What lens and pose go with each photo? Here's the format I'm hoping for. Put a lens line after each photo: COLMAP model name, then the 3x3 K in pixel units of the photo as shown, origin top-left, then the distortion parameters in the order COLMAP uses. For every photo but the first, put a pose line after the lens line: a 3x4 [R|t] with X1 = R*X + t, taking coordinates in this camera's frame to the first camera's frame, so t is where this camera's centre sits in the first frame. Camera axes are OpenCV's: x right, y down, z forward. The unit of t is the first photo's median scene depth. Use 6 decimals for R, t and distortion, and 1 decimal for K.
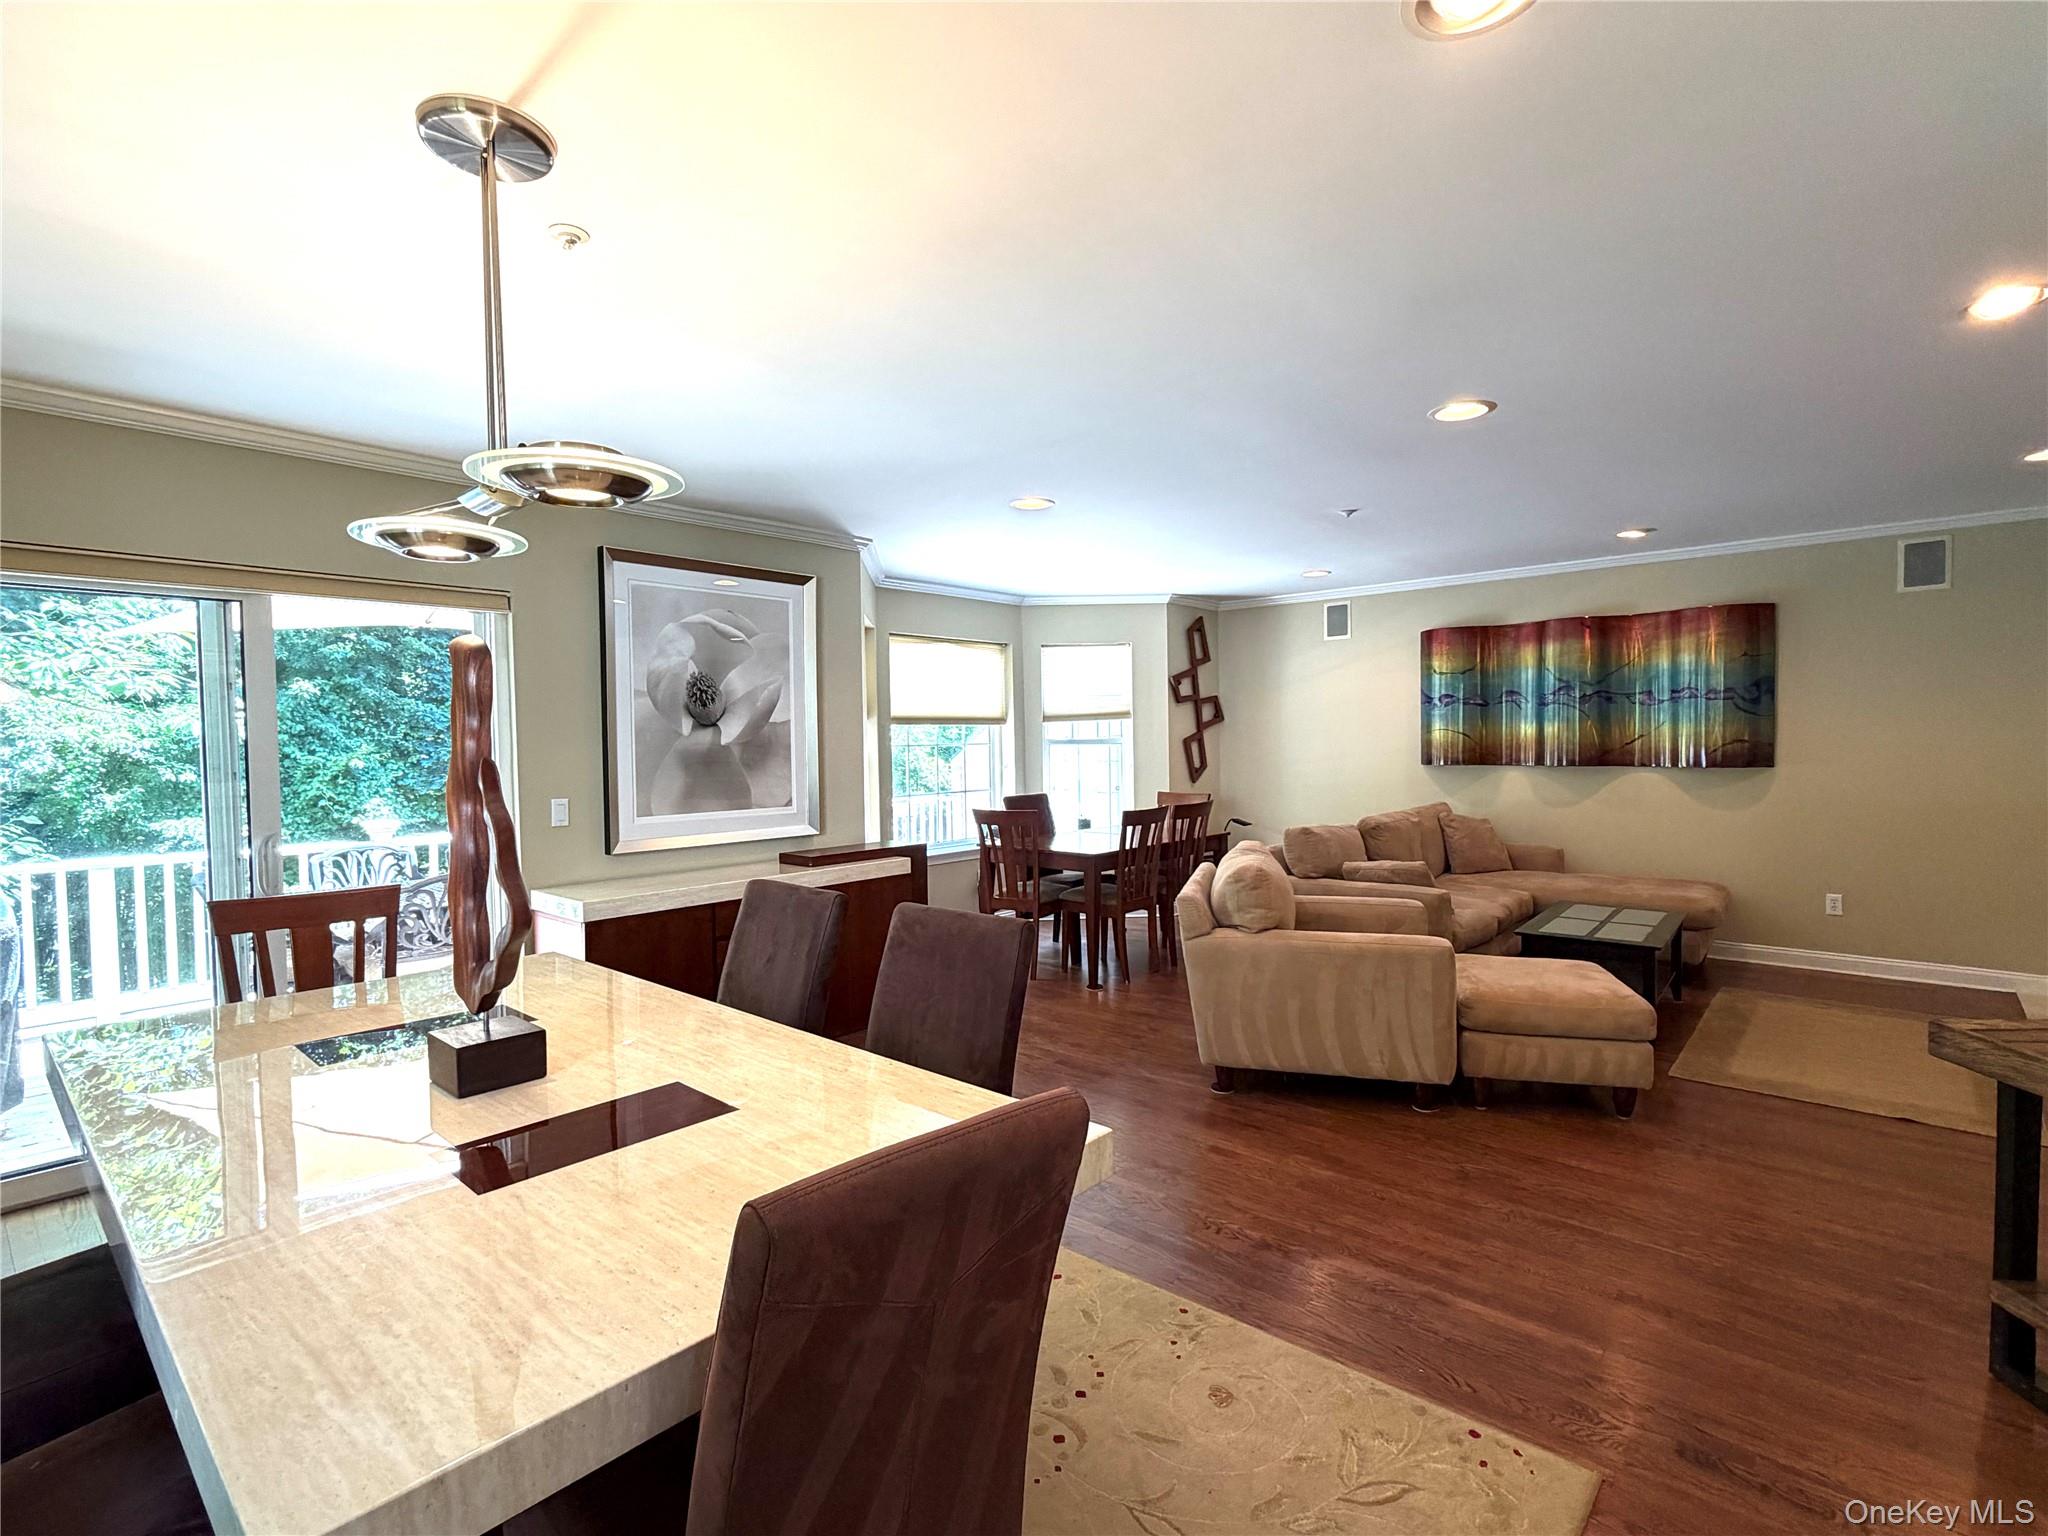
lens RADIAL K [[982.6, 0, 1028.8], [0, 982.6, 771.8], [0, 0, 1]] dist [-0.000249, -0.000487]
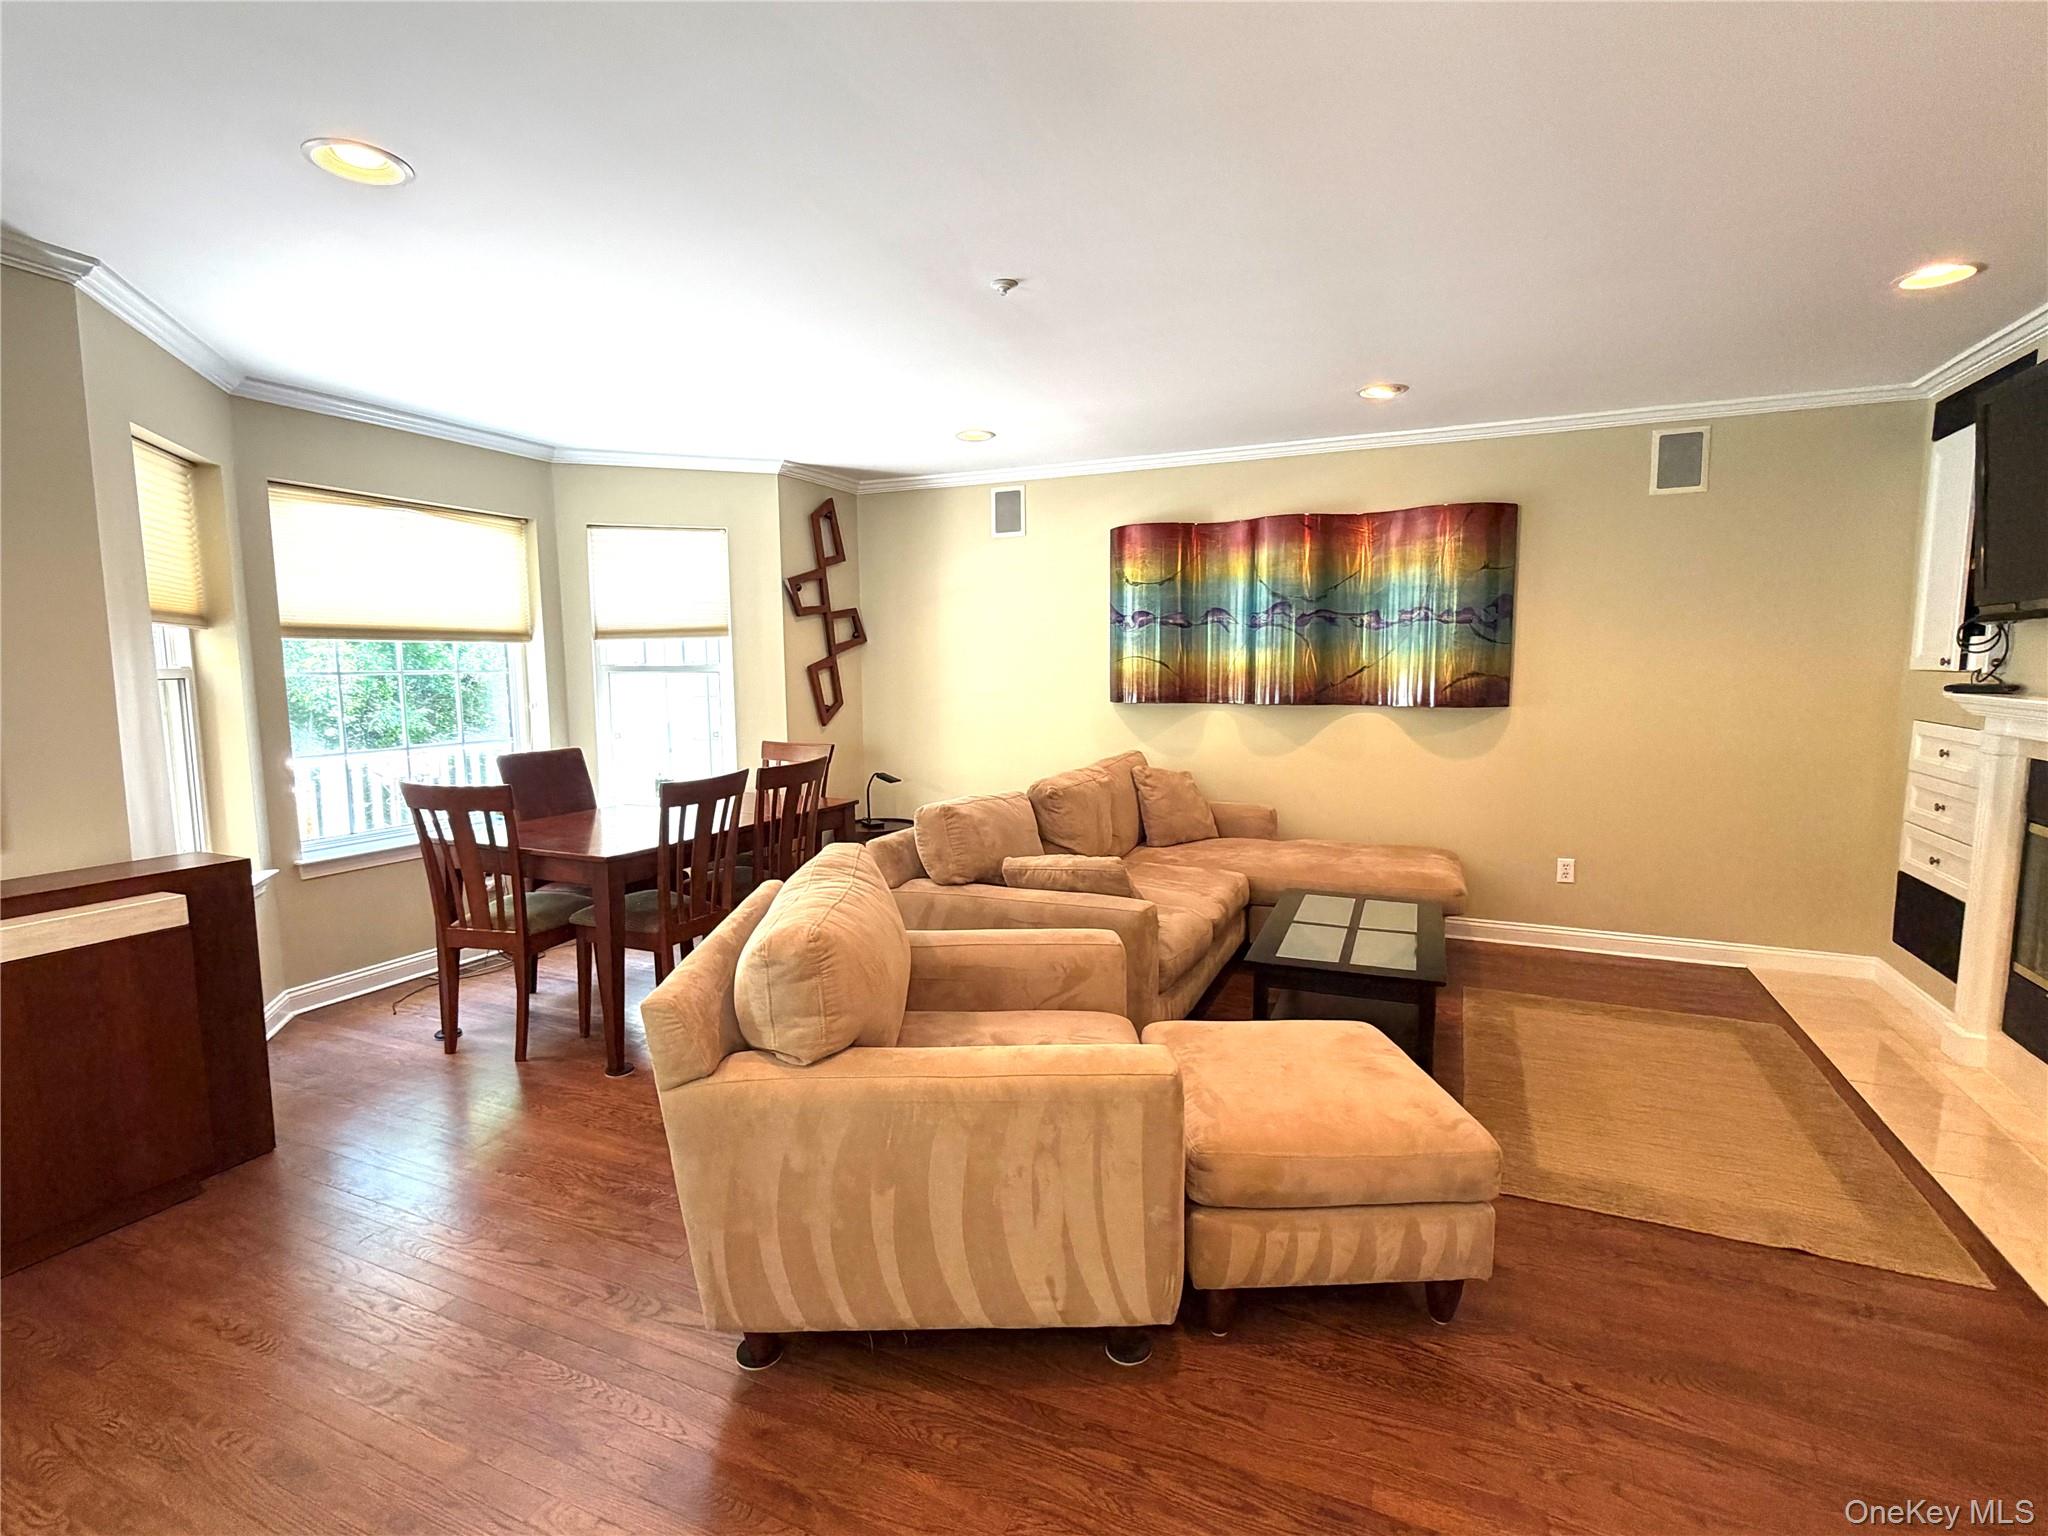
lens RADIAL K [[982.6, 0, 1028.8], [0, 982.6, 771.8], [0, 0, 1]] dist [-0.000249, -0.000487]
pose [[0.953547, -0.023679, 0.300313, 0.123804], [0.001653, 0.997302, 0.073388, -0.011134], [-0.301241, -0.069482, 0.951013, 0.330452]]
